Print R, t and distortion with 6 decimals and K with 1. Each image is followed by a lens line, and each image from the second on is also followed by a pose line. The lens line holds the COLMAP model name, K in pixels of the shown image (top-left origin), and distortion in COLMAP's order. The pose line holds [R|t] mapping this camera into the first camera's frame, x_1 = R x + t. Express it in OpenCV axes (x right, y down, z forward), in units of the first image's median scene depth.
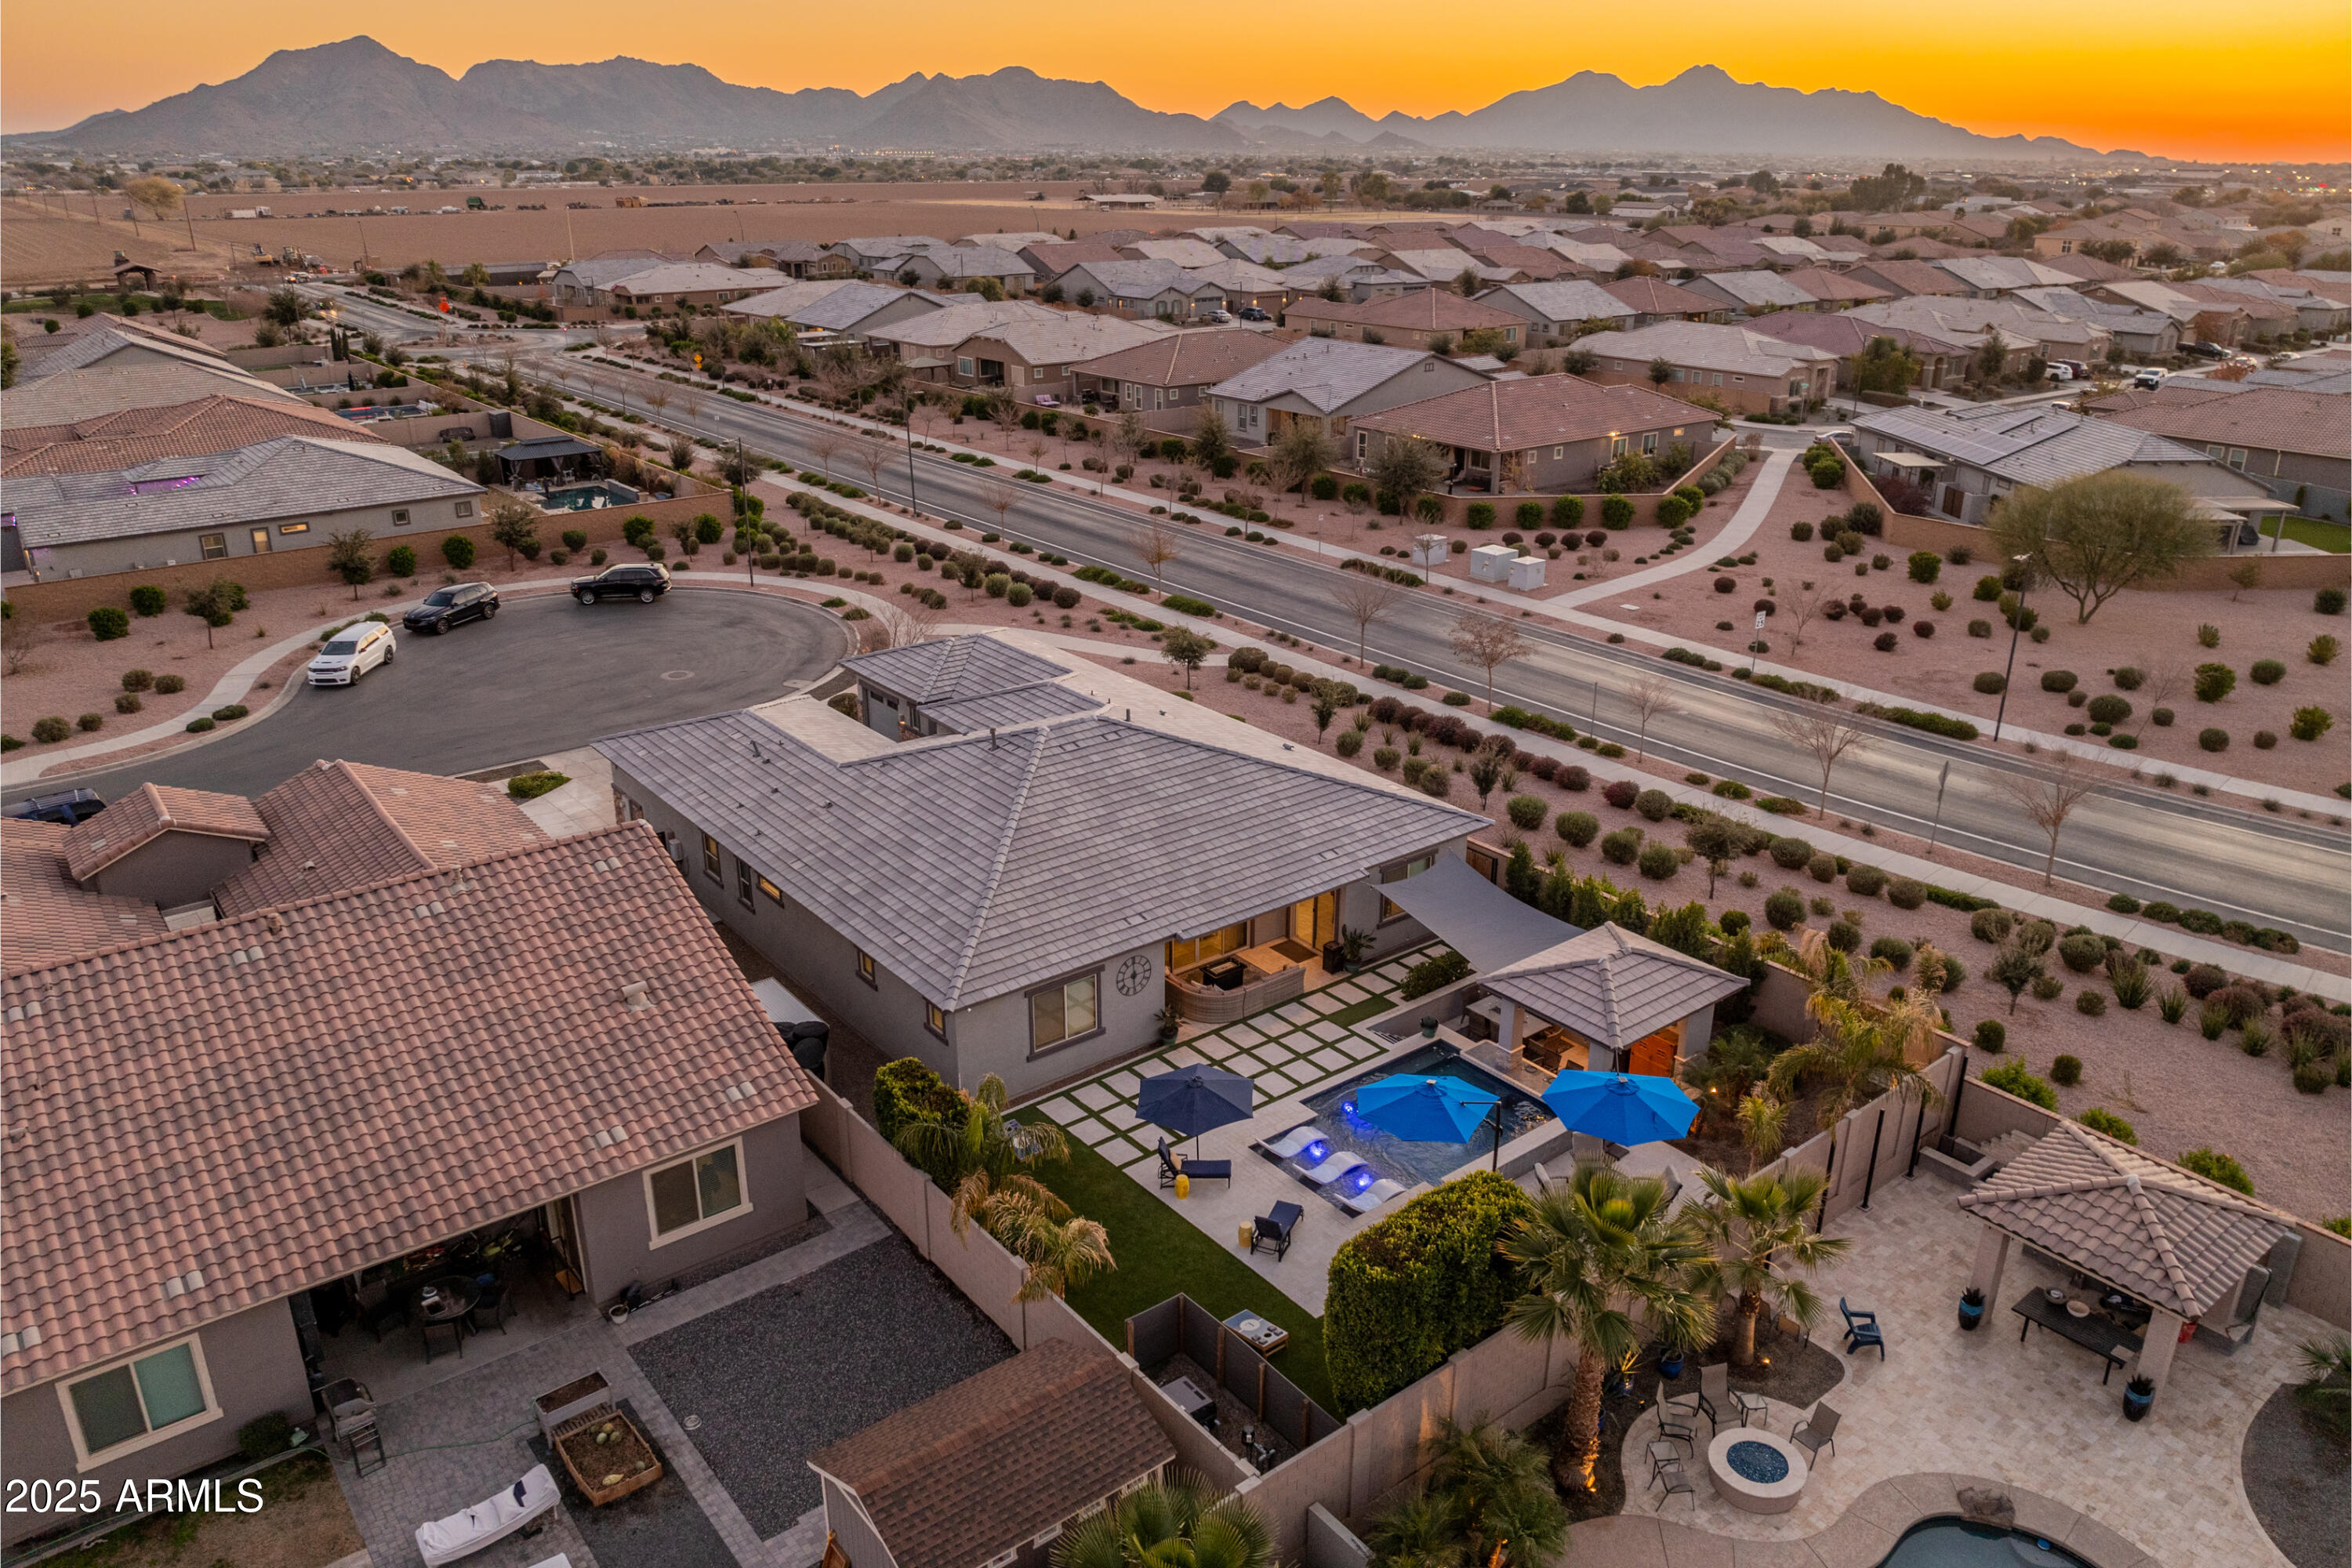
lens RADIAL K [[1663.9, 0, 1182.4], [0, 1663.9, 773.2], [0, 0, 1]] dist [-0.037930, 0.001139]
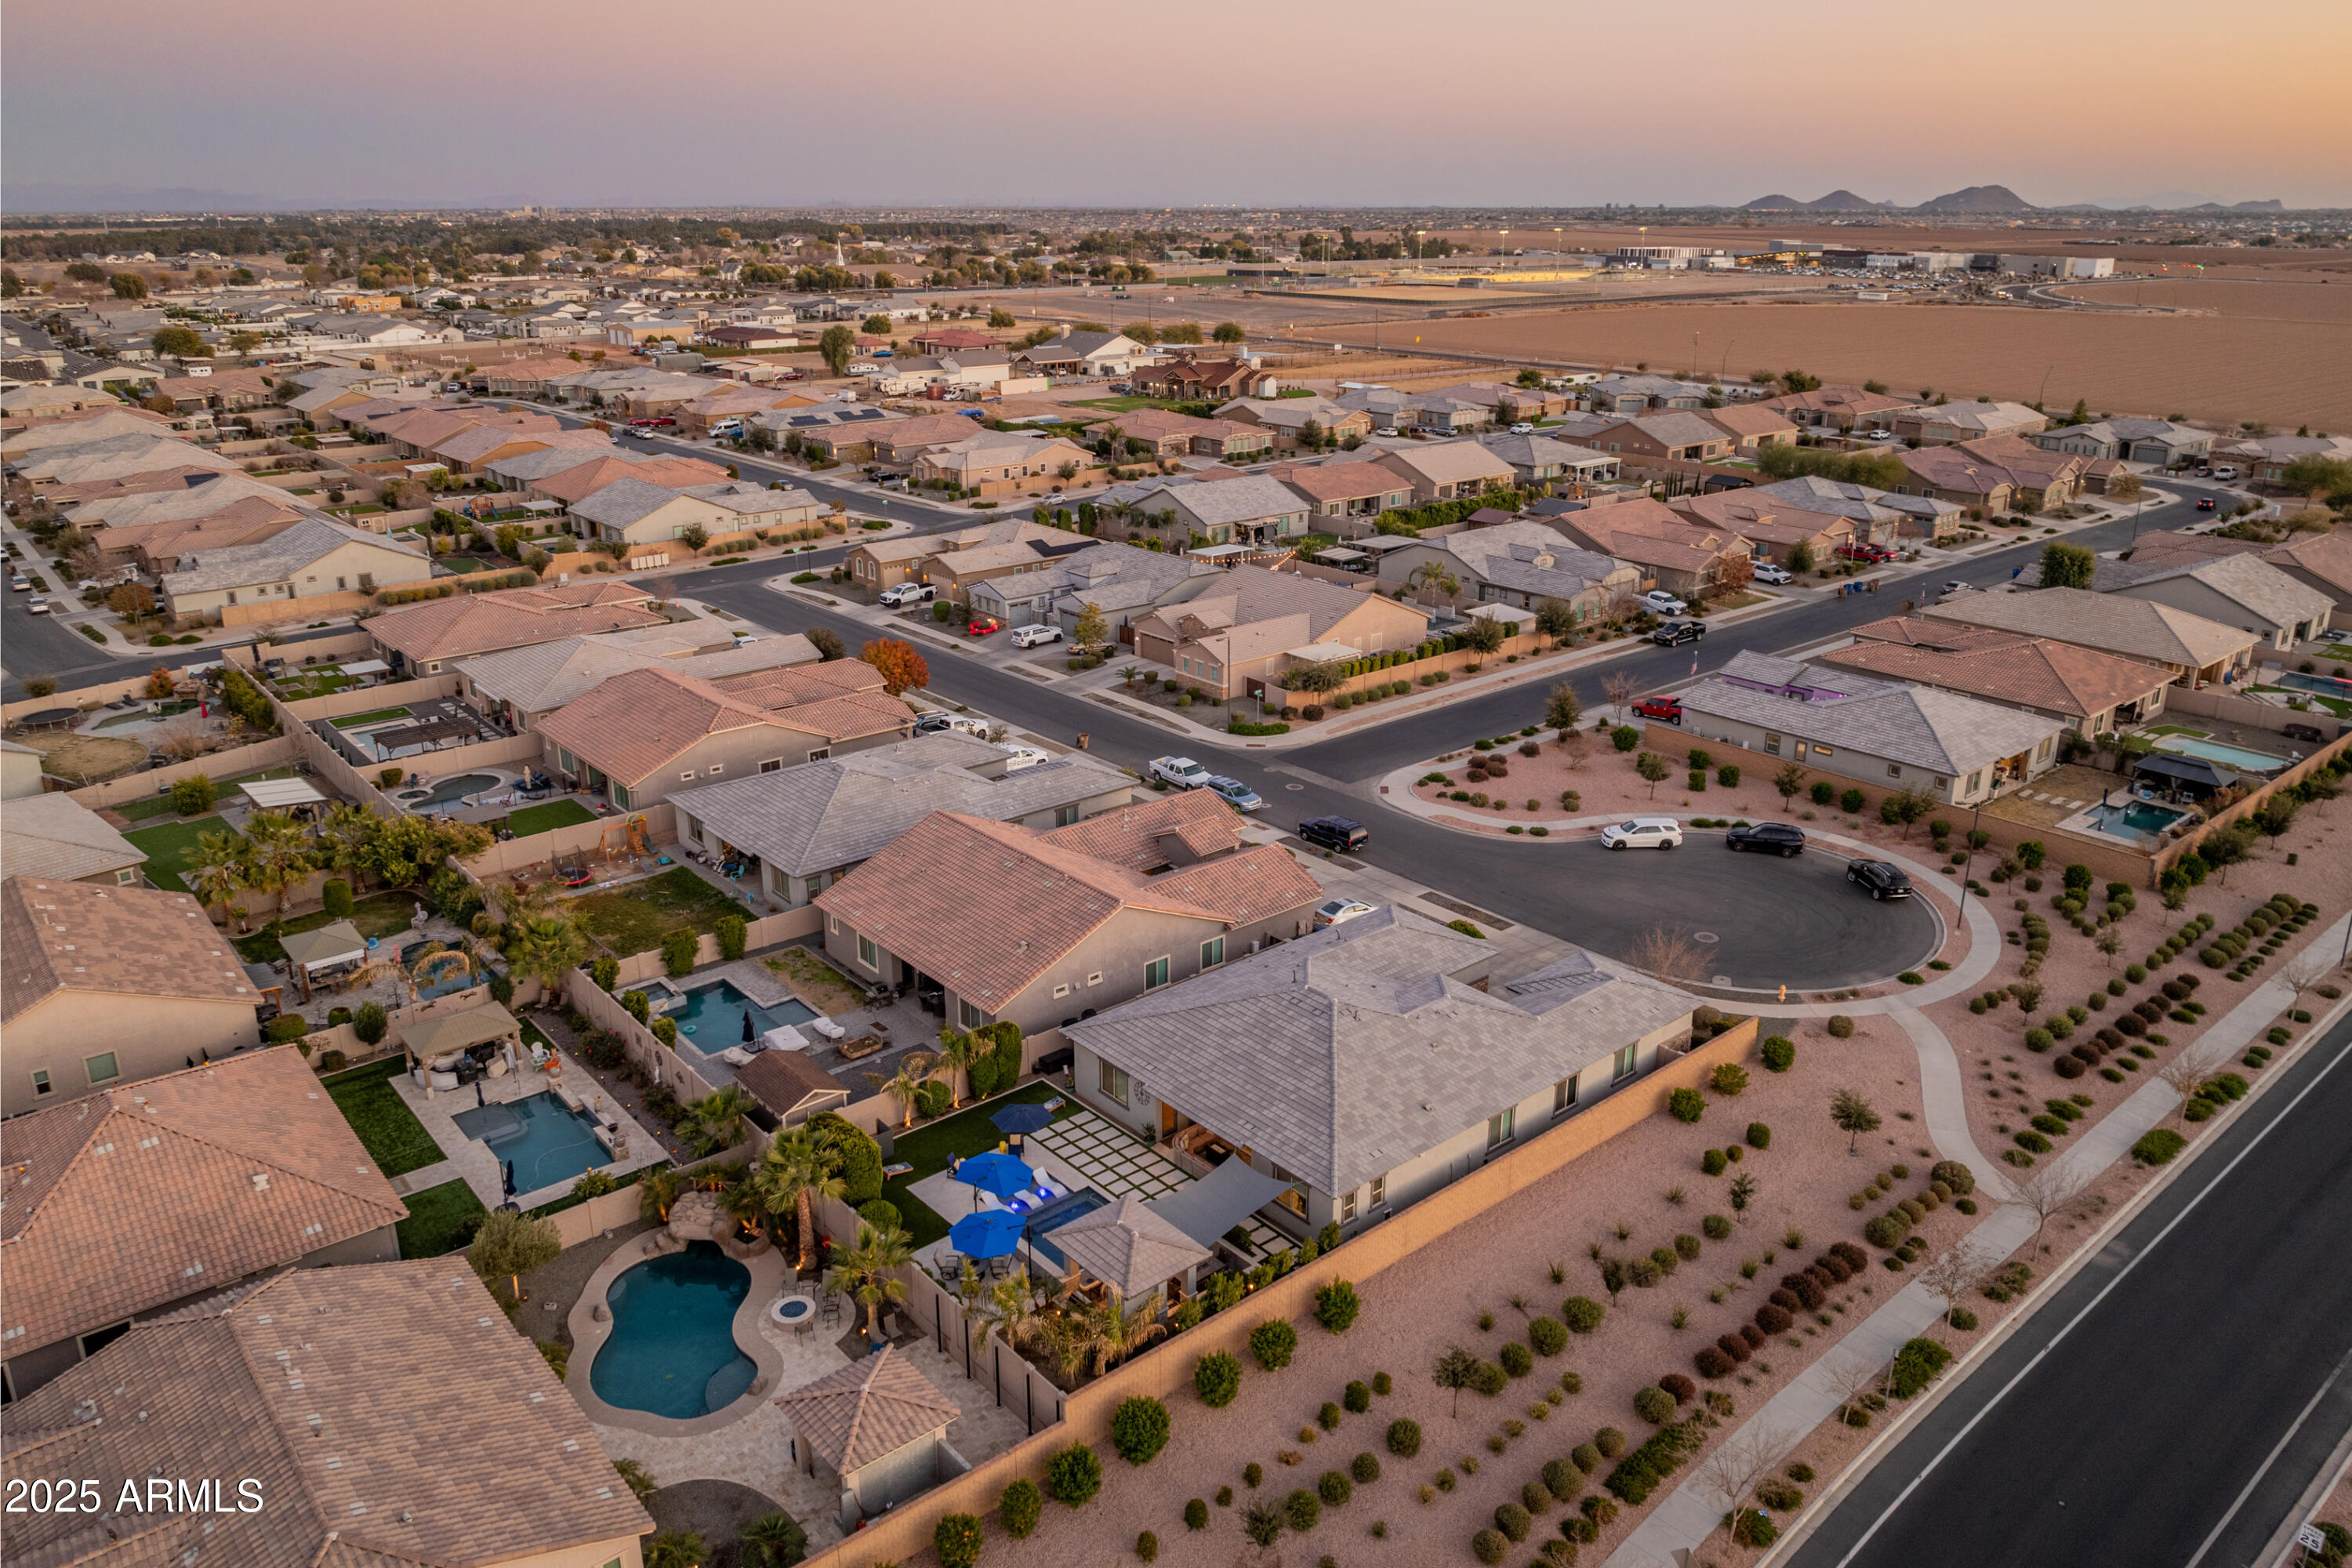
lens RADIAL K [[1663.9, 0, 1182.4], [0, 1663.9, 734.5], [0, 0, 1]] dist [-0.037930, 0.001139]
pose [[0.033707, 0.301083, -0.953002, 1.474831], [-0.351725, 0.896118, 0.270671, -0.686135], [0.935496, 0.326071, 0.136104, 0.624414]]
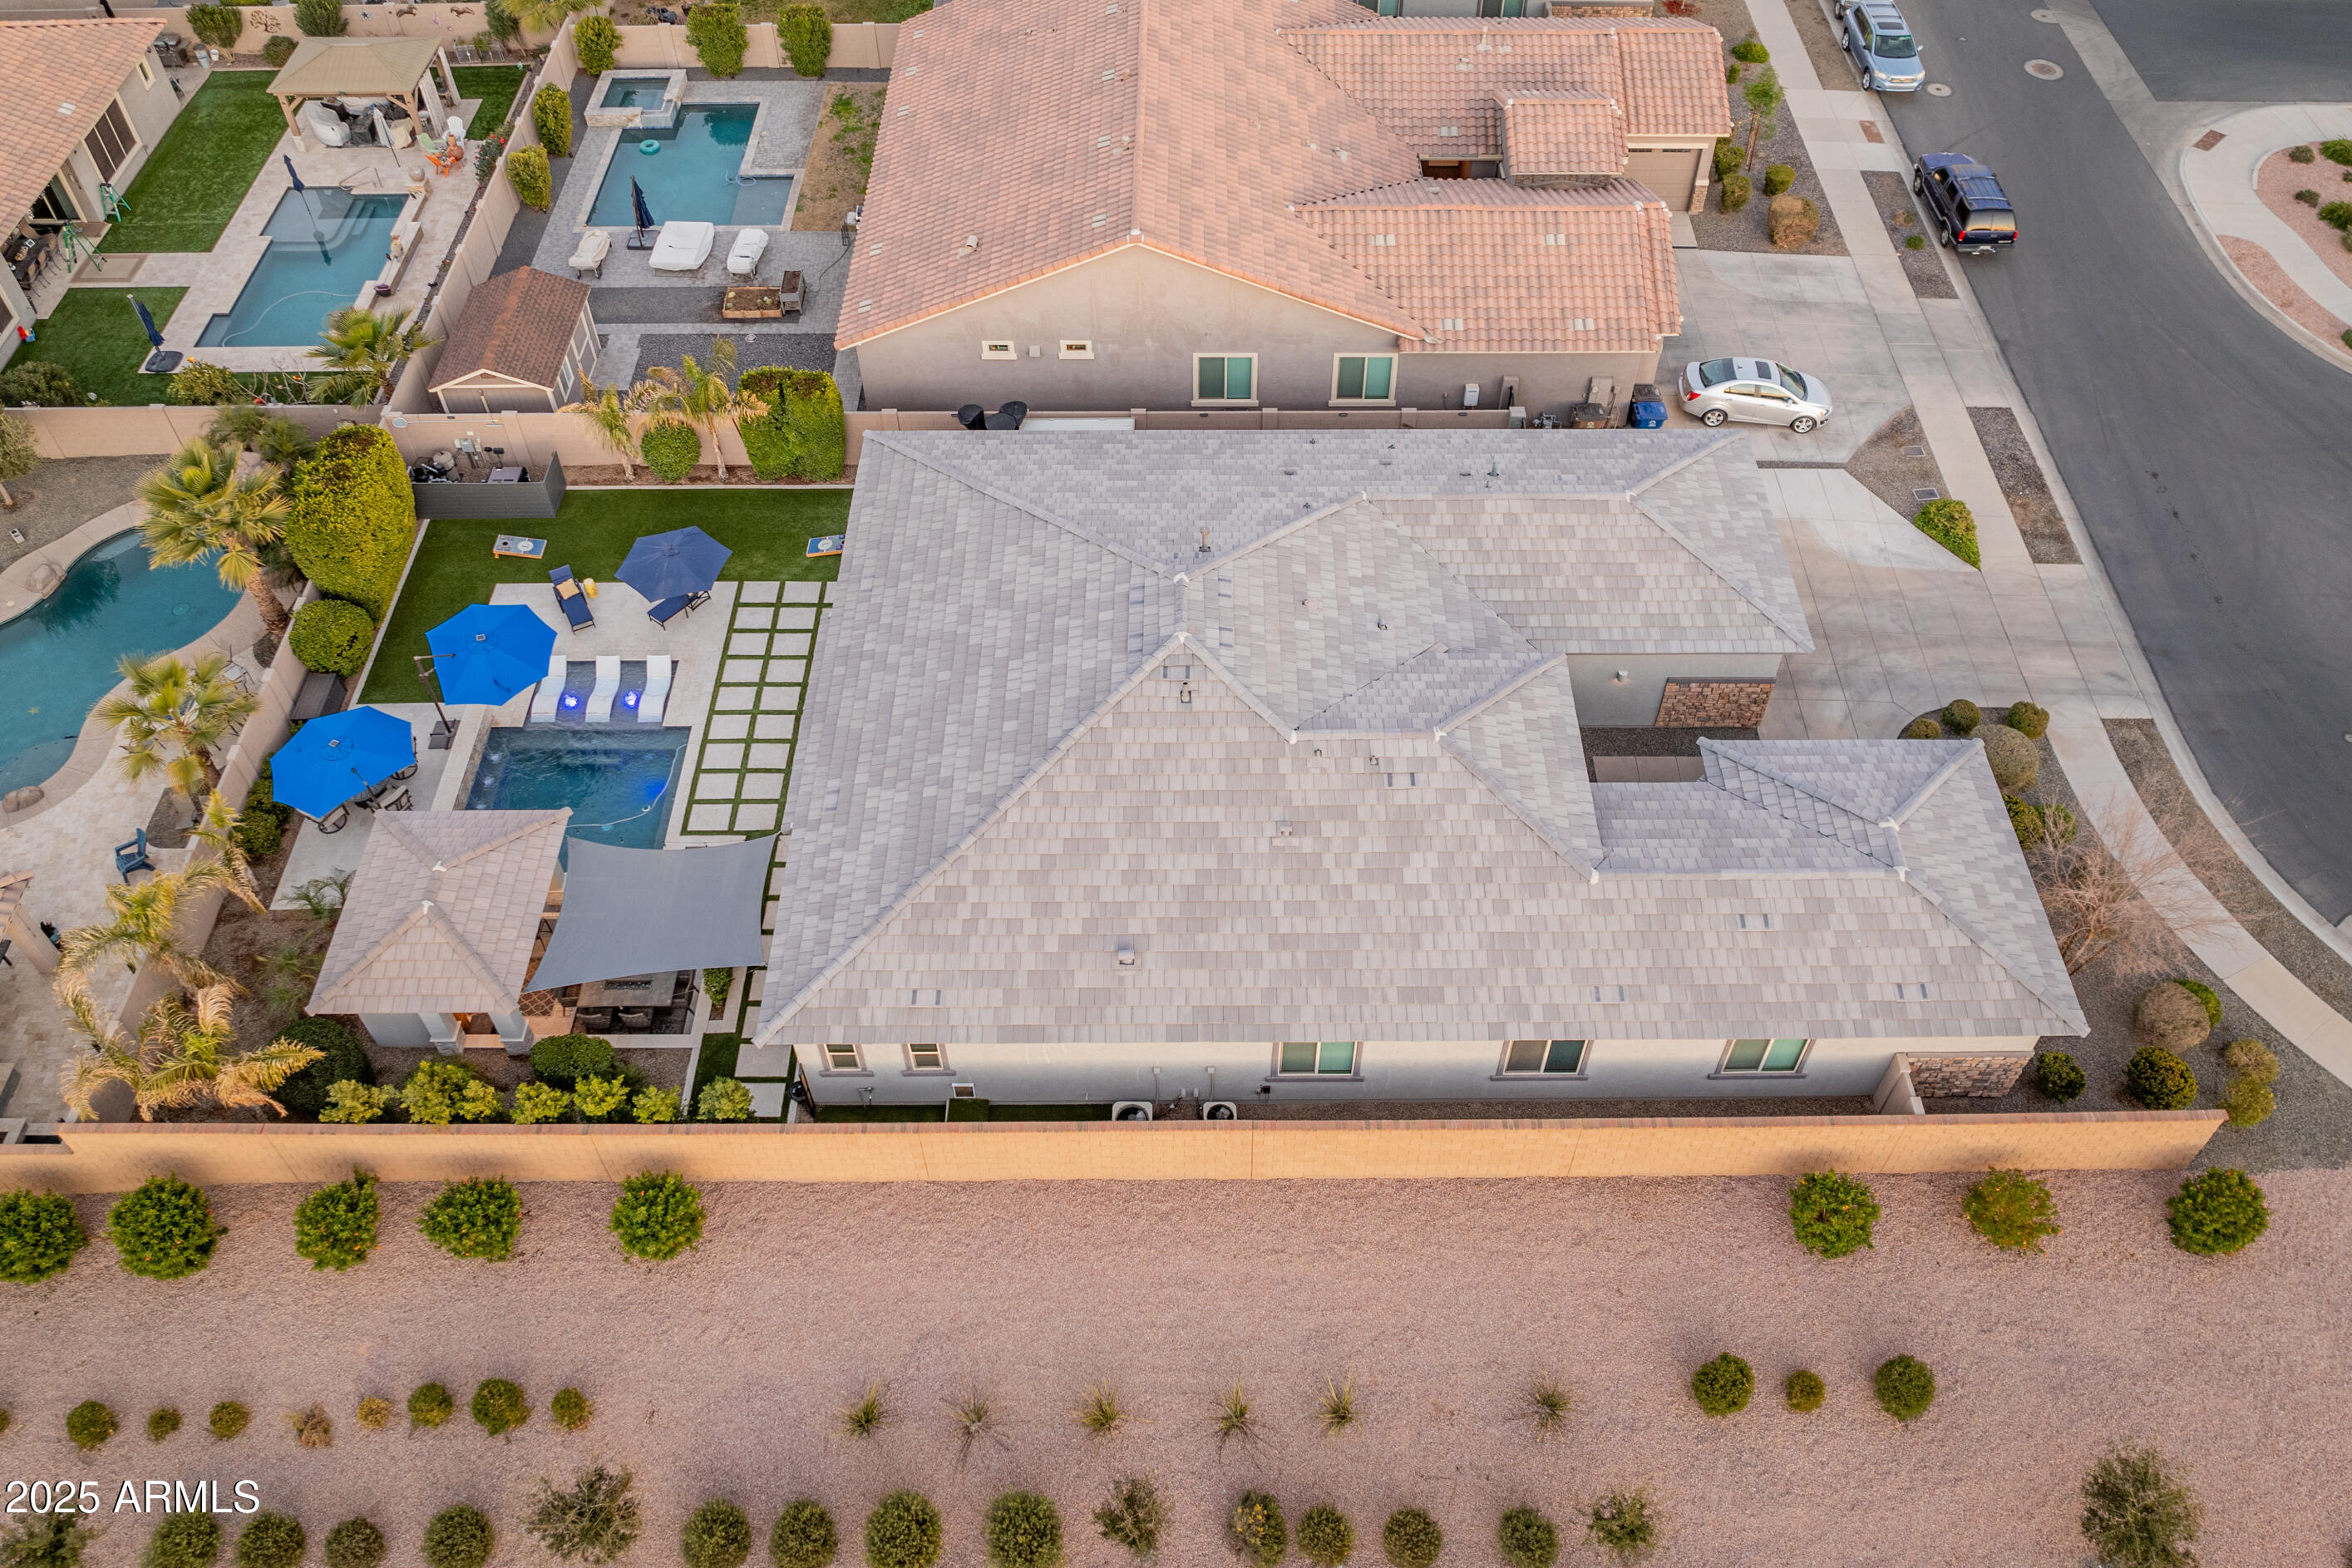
lens RADIAL K [[1869.4, 0, 1204.0], [0, 1869.4, 698.6], [0, 0, 1]] dist [-0.031681, 0.003063]
pose [[-0.617337, 0.582980, -0.528232, 0.425719], [-0.280240, 0.464445, 0.840093, -0.779023], [0.735092, 0.666653, -0.123345, 1.228595]]
